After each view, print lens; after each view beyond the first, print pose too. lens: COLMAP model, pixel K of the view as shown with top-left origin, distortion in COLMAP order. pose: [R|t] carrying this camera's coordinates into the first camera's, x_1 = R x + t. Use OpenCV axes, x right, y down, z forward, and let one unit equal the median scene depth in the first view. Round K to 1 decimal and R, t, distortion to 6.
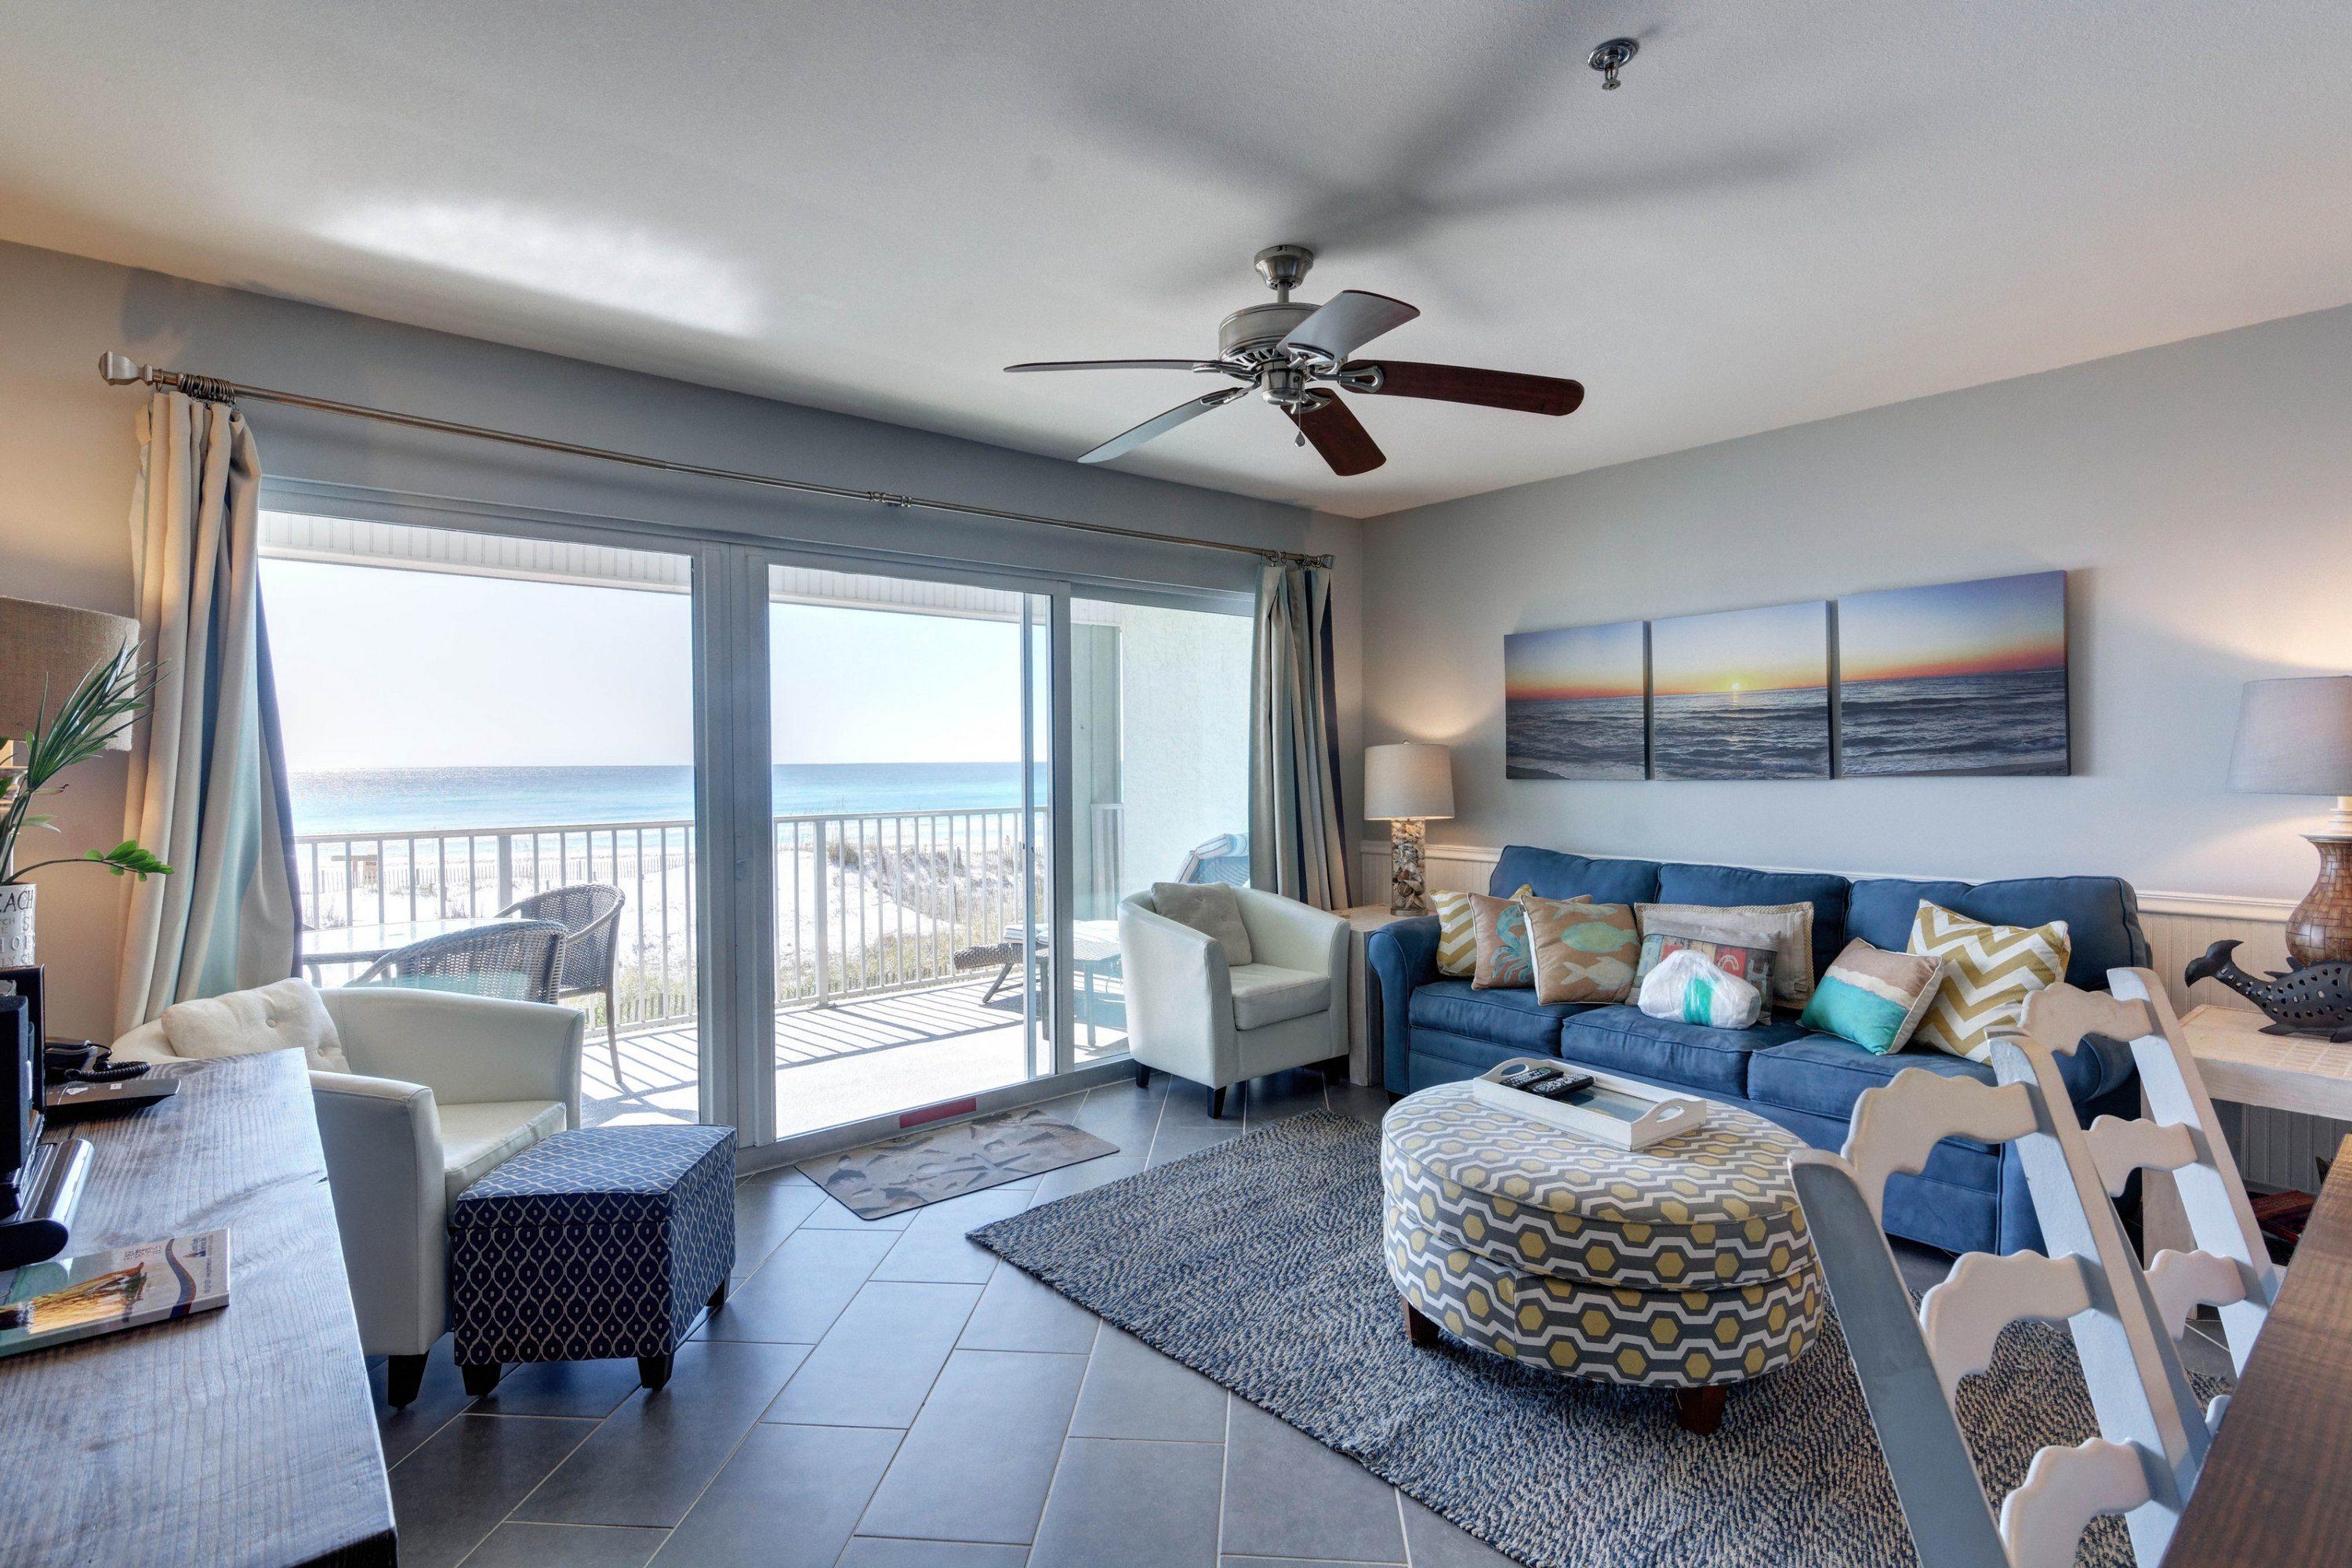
lens RADIAL K [[1130.5, 0, 1168.7], [0, 1130.5, 769.3], [0, 0, 1]] dist [0.001813, -0.002829]
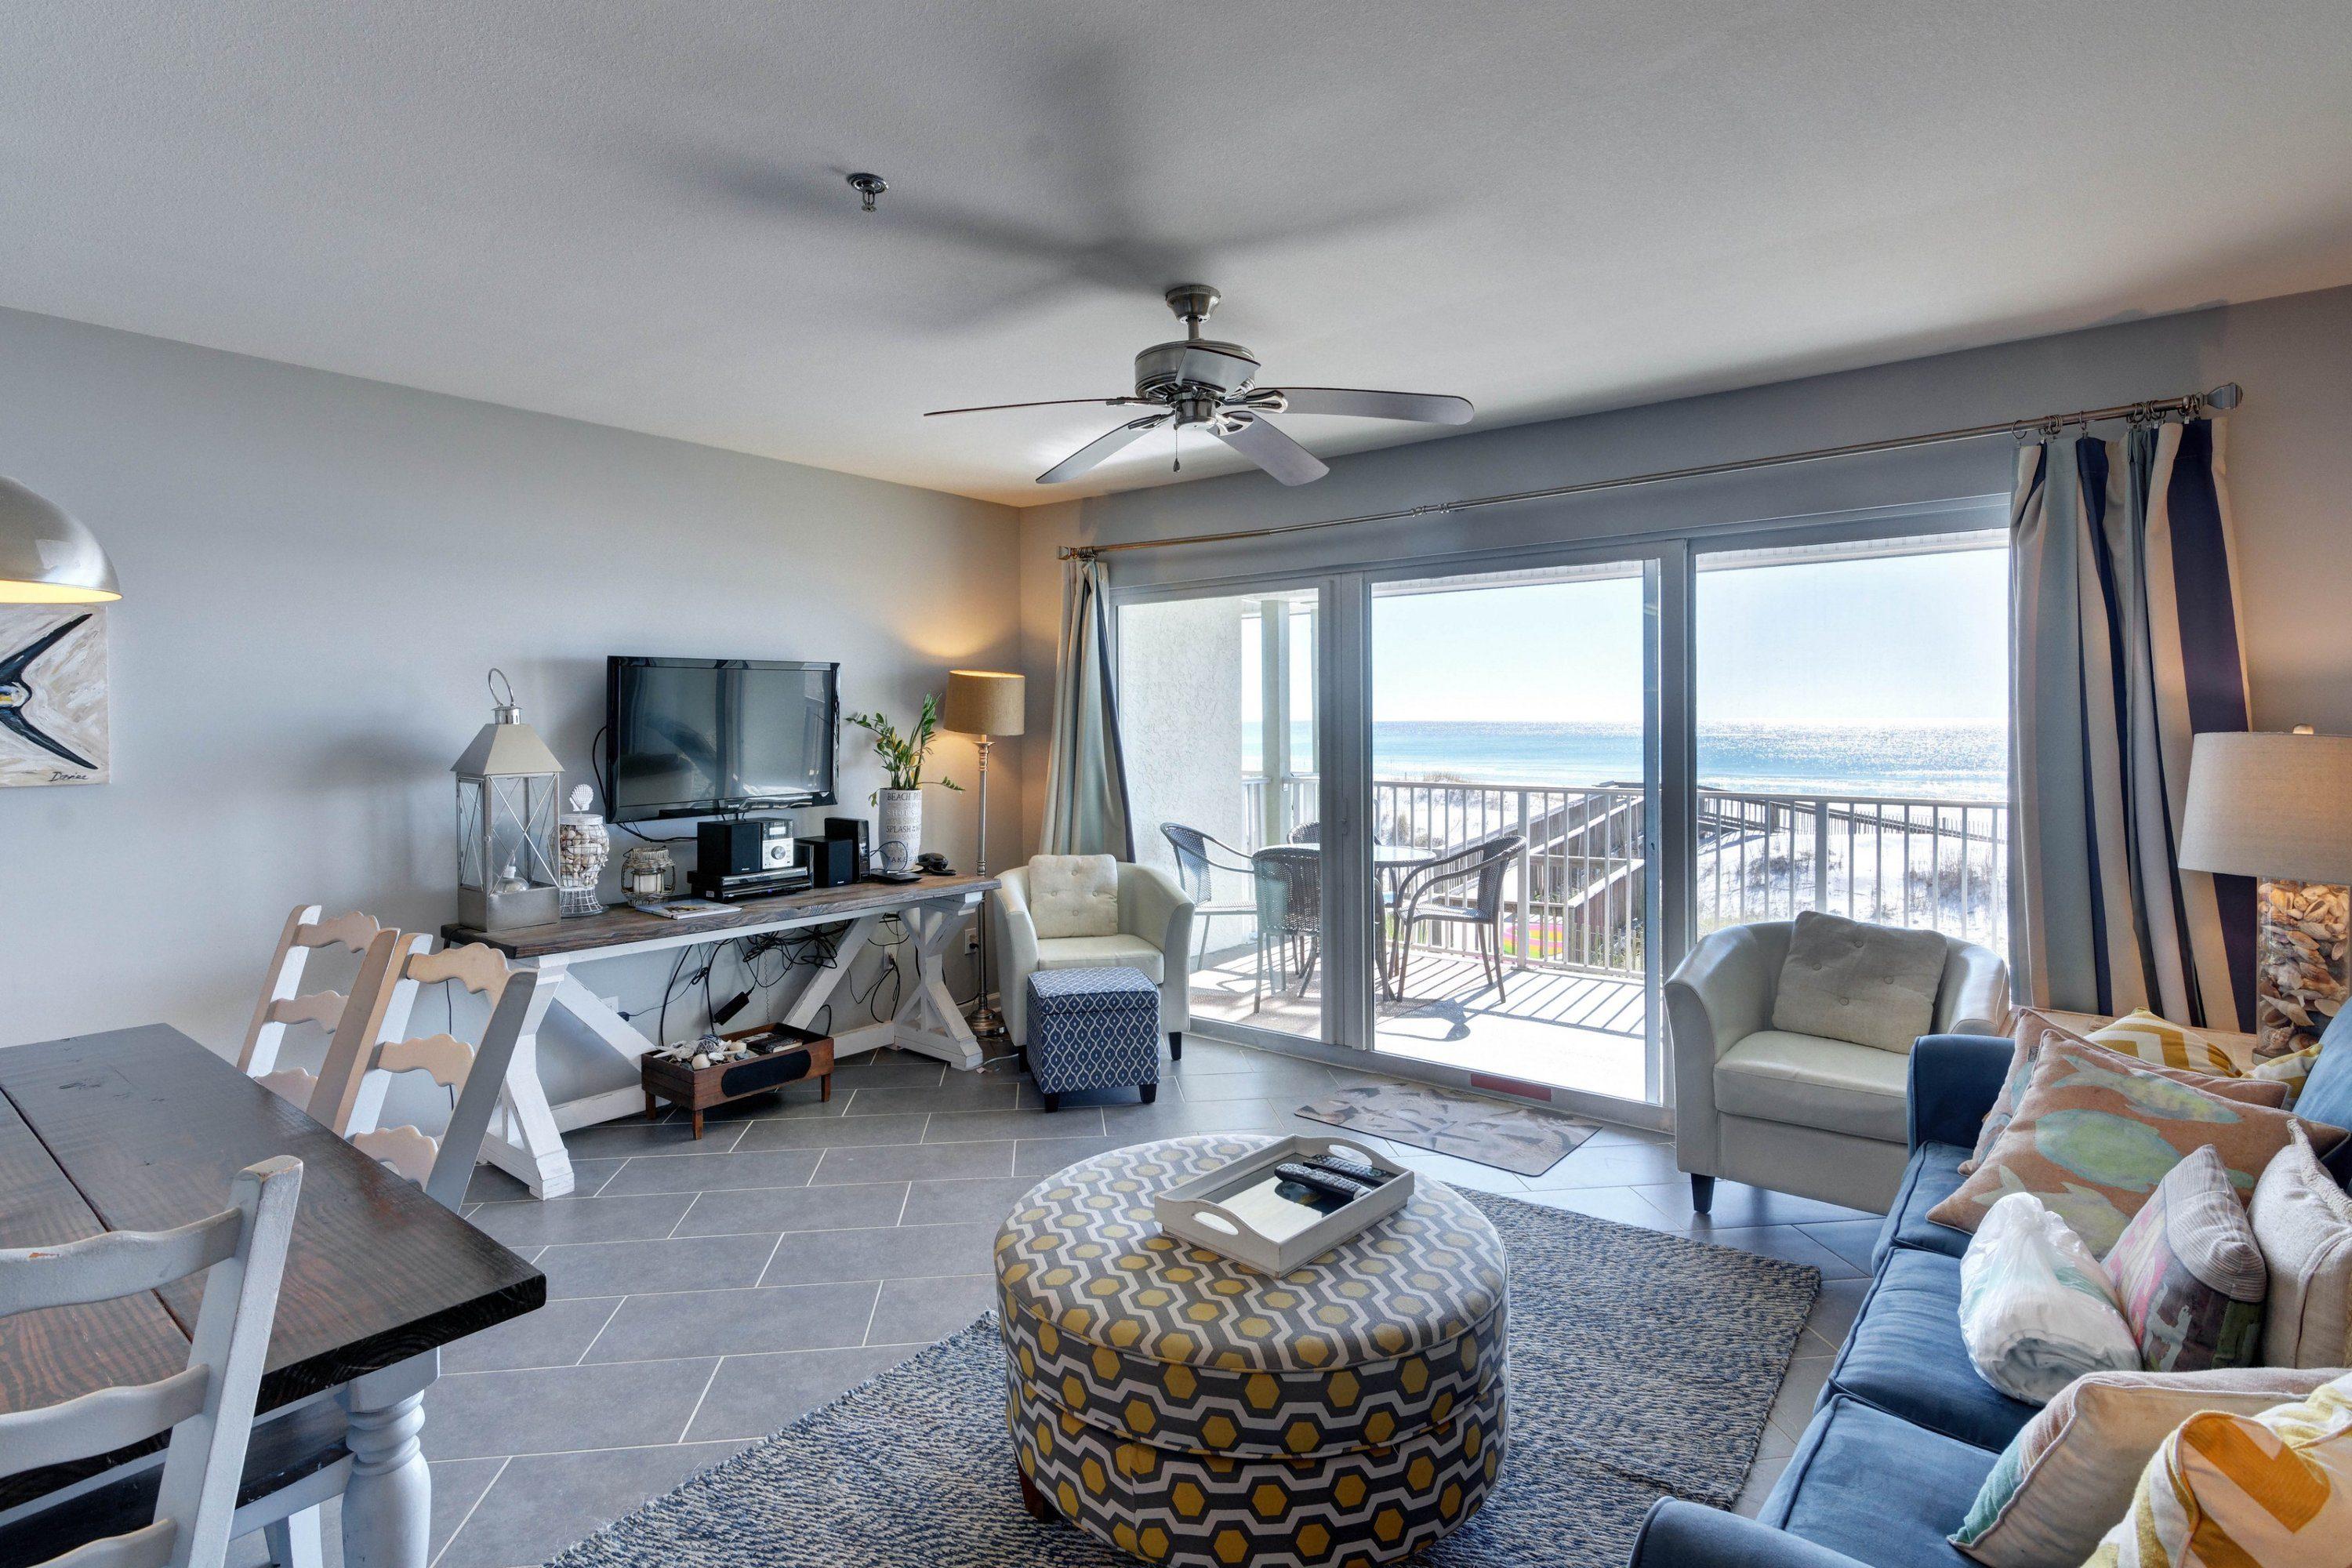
lens RADIAL K [[1130.5, 0, 1183.9], [0, 1130.5, 723.5], [0, 0, 1]] dist [0.001813, -0.002829]
pose [[0.196090, 0.008956, -0.980545, 0.754371], [-0.004140, 0.999957, 0.008305, -0.034695], [0.980577, 0.002431, 0.196119, 0.512039]]
